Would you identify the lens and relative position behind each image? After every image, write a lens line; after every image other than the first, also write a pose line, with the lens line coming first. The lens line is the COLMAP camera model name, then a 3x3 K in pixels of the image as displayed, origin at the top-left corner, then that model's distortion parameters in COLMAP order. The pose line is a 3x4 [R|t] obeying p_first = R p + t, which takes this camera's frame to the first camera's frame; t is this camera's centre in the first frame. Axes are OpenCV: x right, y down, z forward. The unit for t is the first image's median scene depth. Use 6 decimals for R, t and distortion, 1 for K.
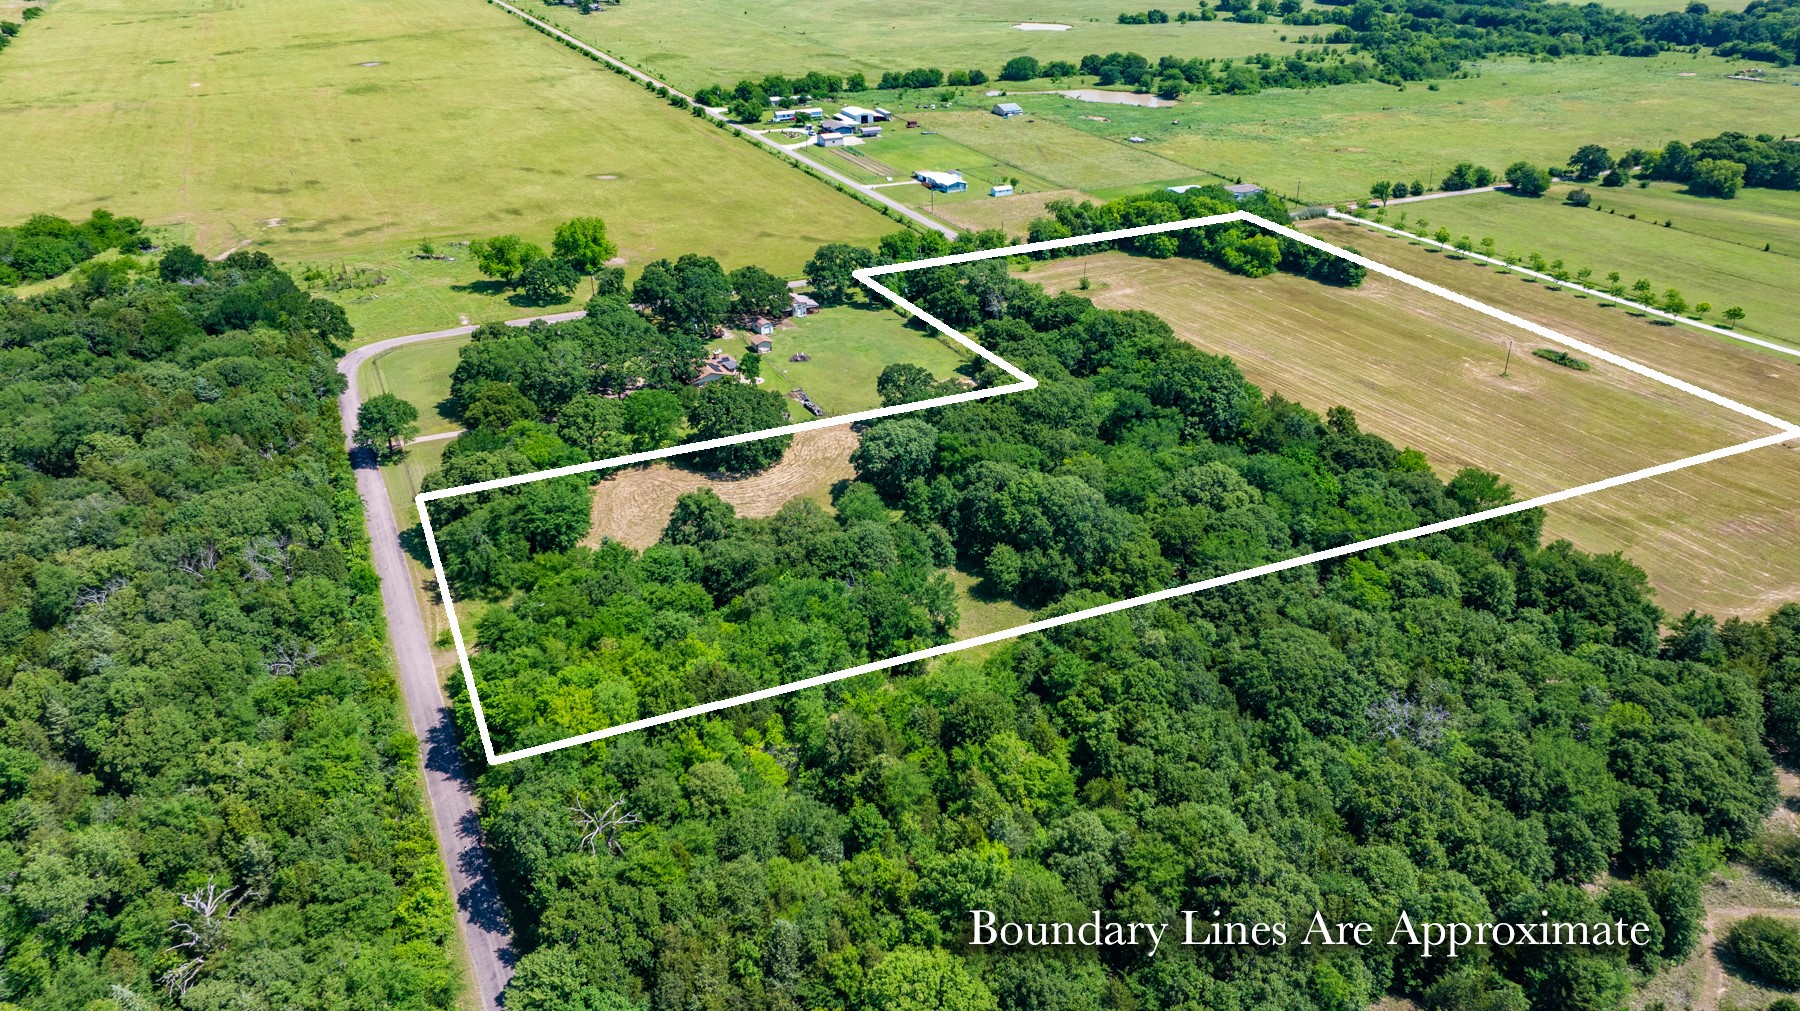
lens RADIAL K [[1258.4, 0, 913.1], [0, 1258.4, 508.0], [0, 0, 1]] dist [-0.012103, 0.000475]
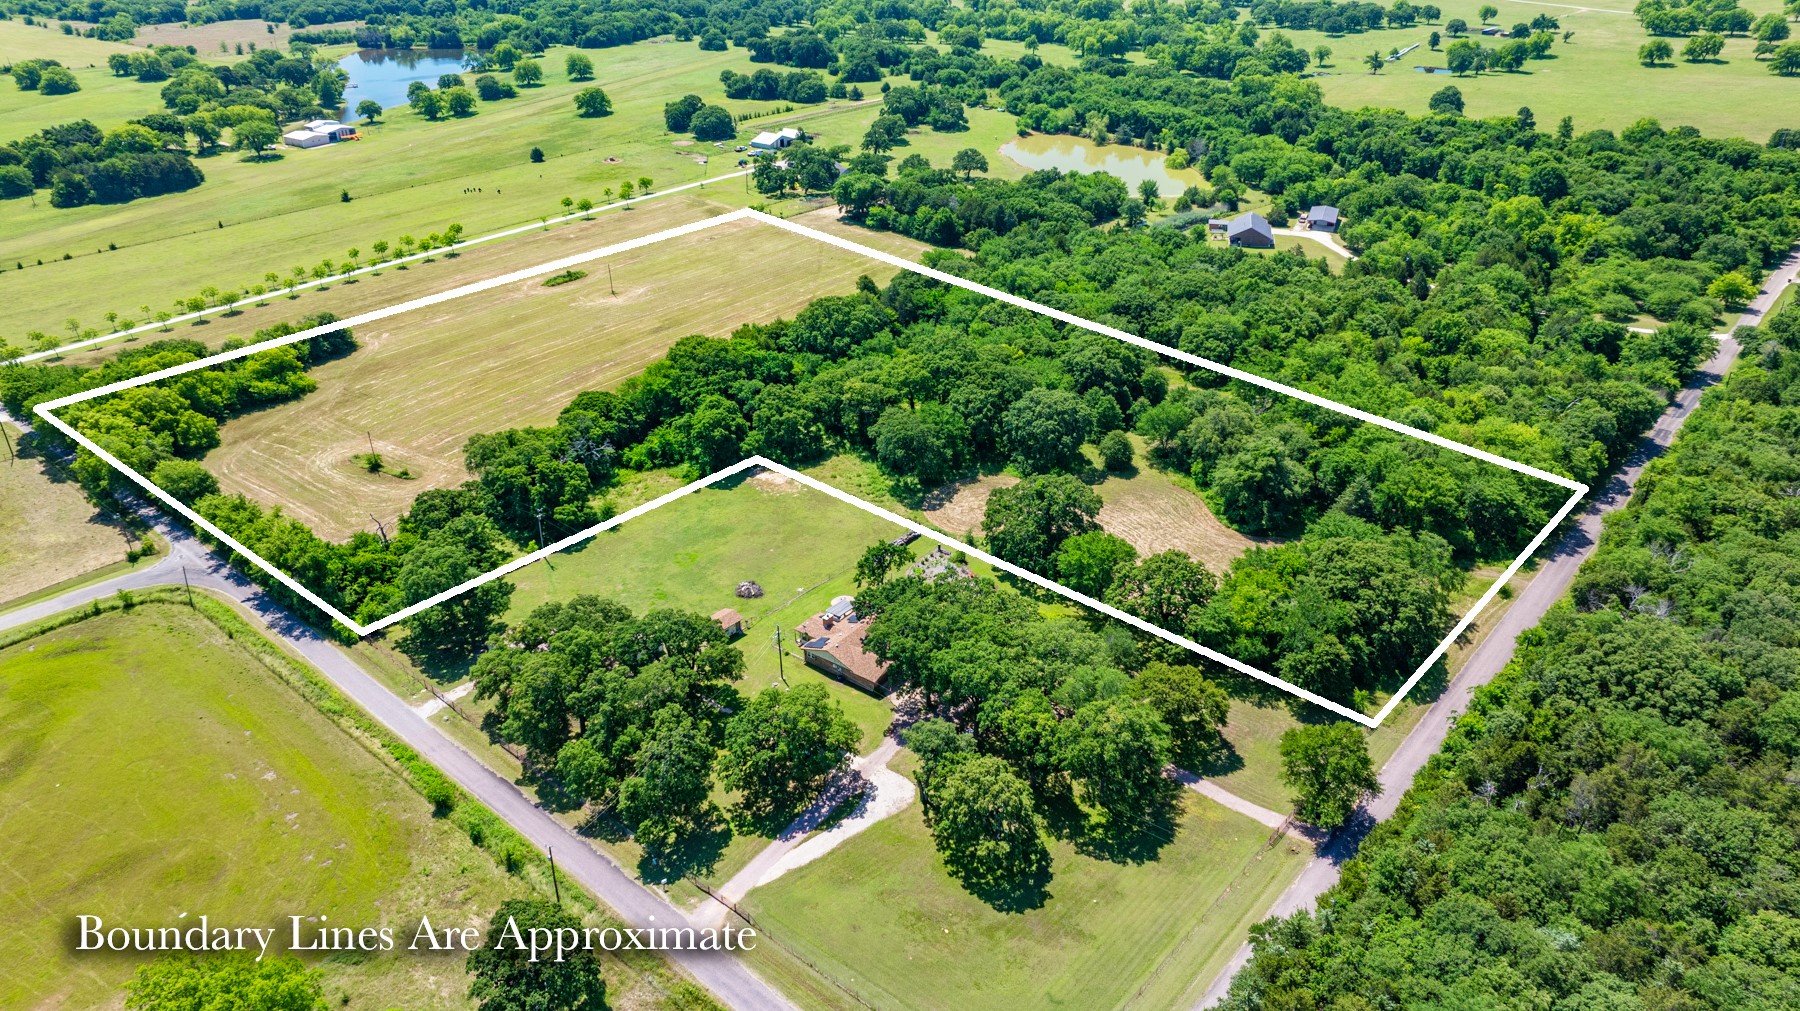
lens RADIAL K [[1272.3, 0, 908.5], [0, 1272.3, 484.3], [0, 0, 1]] dist [-0.016190, -0.000877]
pose [[-0.400239, -0.408801, 0.820177, -0.575074], [0.429937, 0.706616, 0.562004, -0.439954], [-0.809298, 0.577560, -0.107057, 0.836322]]
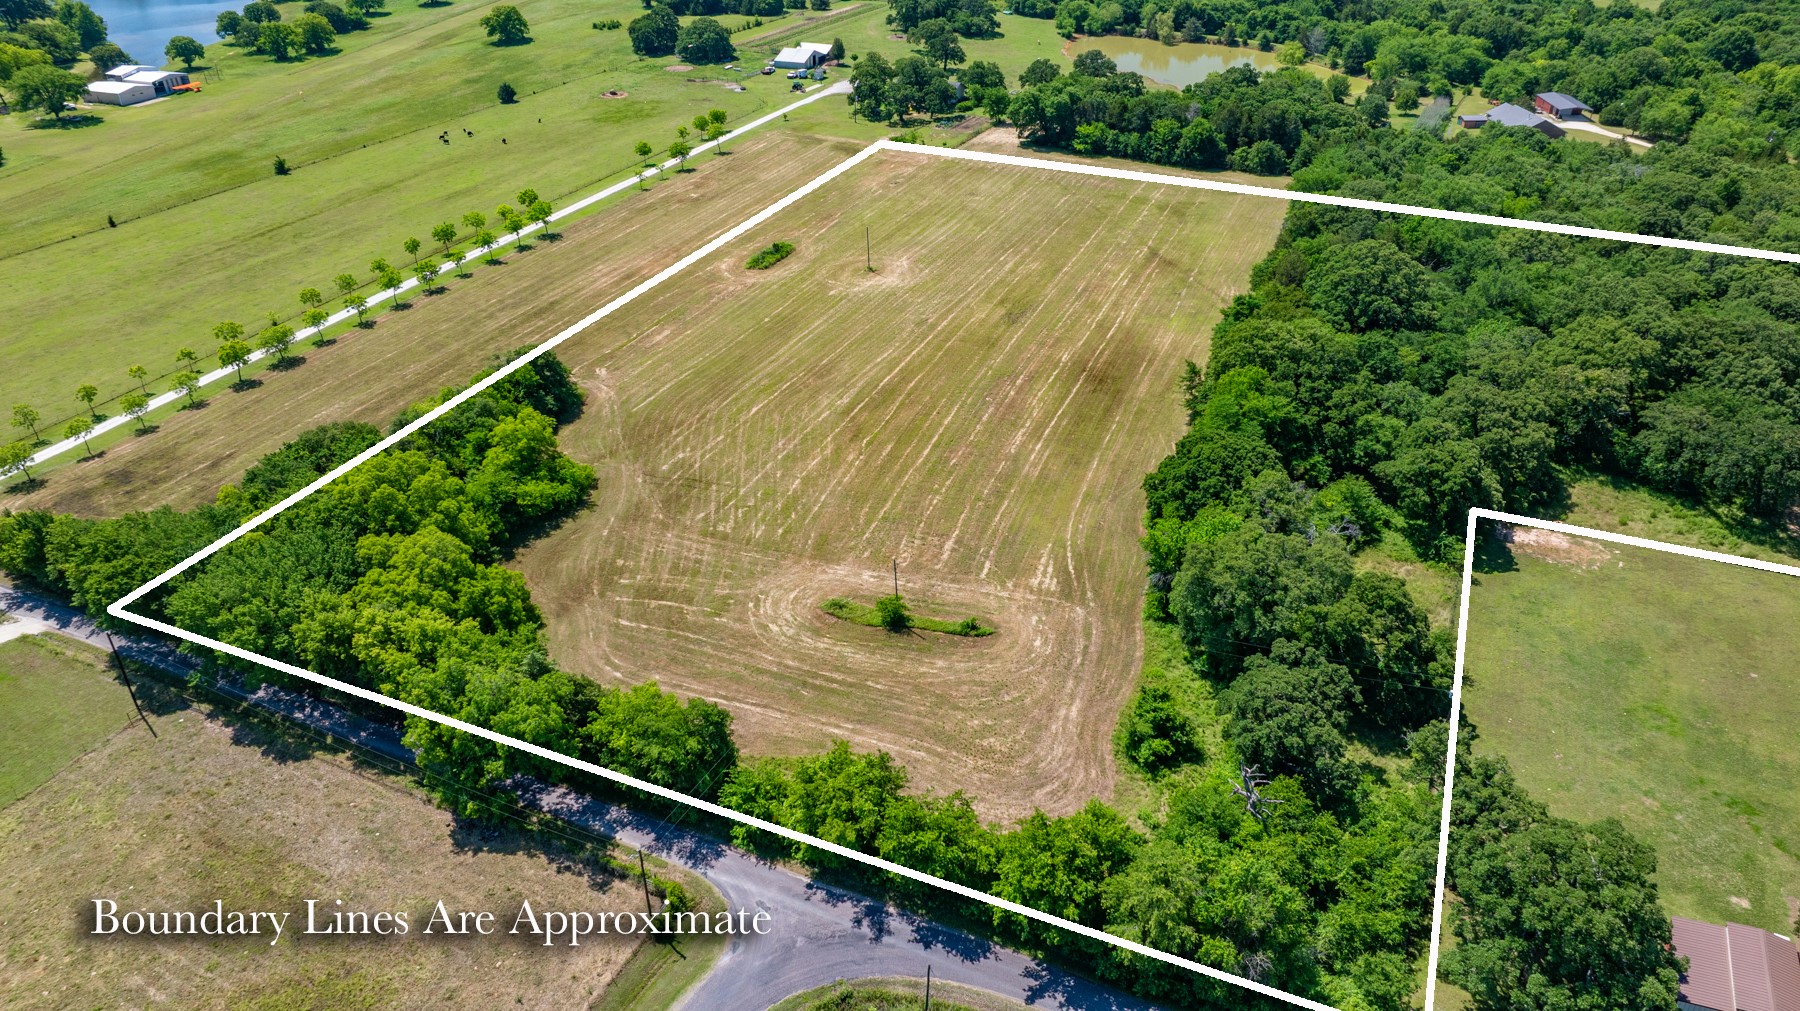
lens RADIAL K [[1258.4, 0, 913.1], [0, 1258.4, 508.0], [0, 0, 1]] dist [-0.012103, 0.000475]
pose [[-0.635267, -0.385924, 0.668953, -0.114494], [0.363158, 0.615174, 0.699769, -0.464983], [-0.681580, 0.687477, -0.250648, 1.066664]]
